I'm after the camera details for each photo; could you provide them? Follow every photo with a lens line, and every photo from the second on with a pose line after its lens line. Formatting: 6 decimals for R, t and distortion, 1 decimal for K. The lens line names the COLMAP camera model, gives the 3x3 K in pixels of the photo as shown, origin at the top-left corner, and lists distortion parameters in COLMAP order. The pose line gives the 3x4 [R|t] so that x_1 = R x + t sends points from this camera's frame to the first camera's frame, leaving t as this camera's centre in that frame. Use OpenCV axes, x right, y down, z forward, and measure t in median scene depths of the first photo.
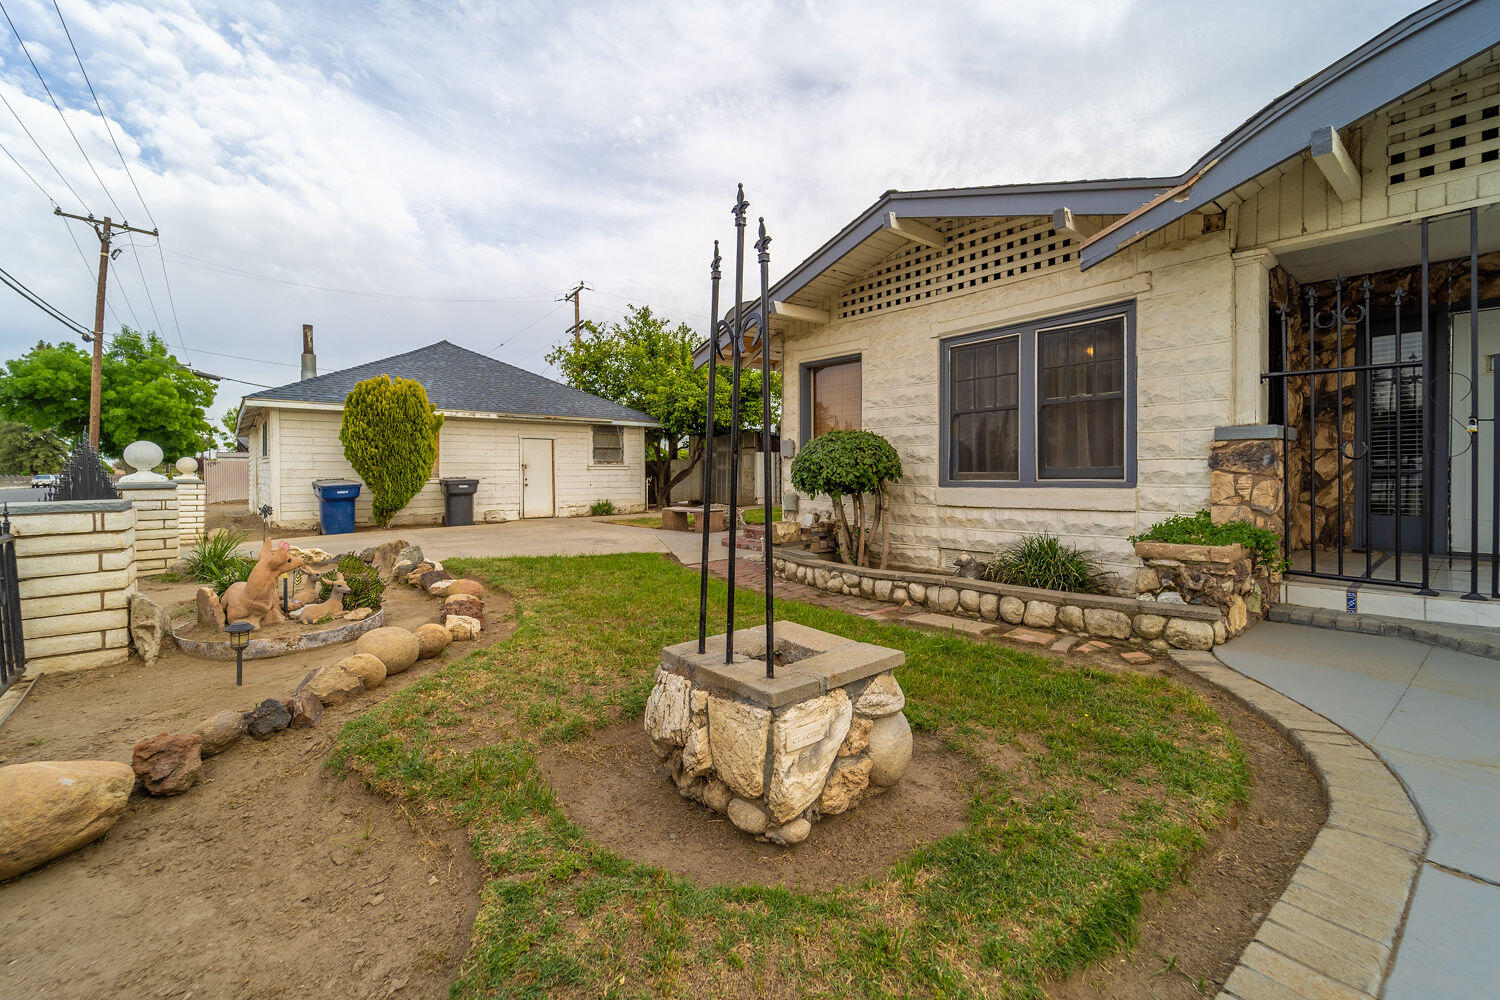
lens RADIAL K [[618.9, 0, 749.0], [0, 618.9, 461.9], [0, 0, 1]] dist [-0.002748, -0.001134]
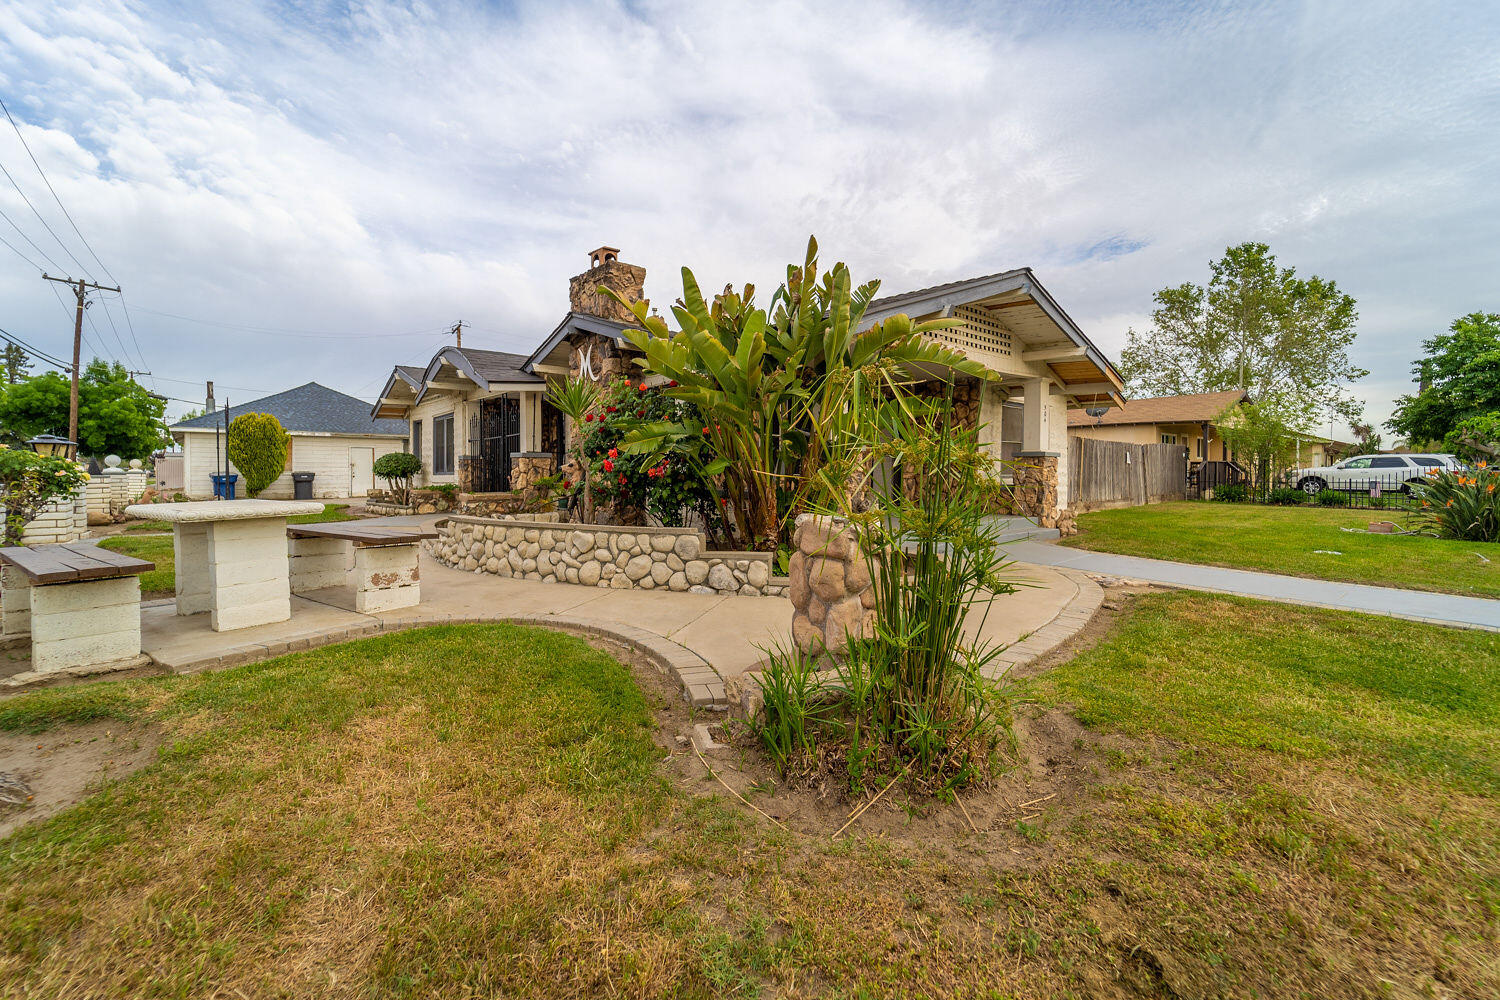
lens RADIAL K [[618.9, 0, 710.6], [0, 618.9, 472.4], [0, 0, 1]] dist [-0.002748, -0.001134]
pose [[0.999999, -0.000065, 0.001003, 0.291680], [0.000045, 0.999797, 0.020127, -0.002463], [-0.001004, -0.020127, 0.999797, -0.313118]]
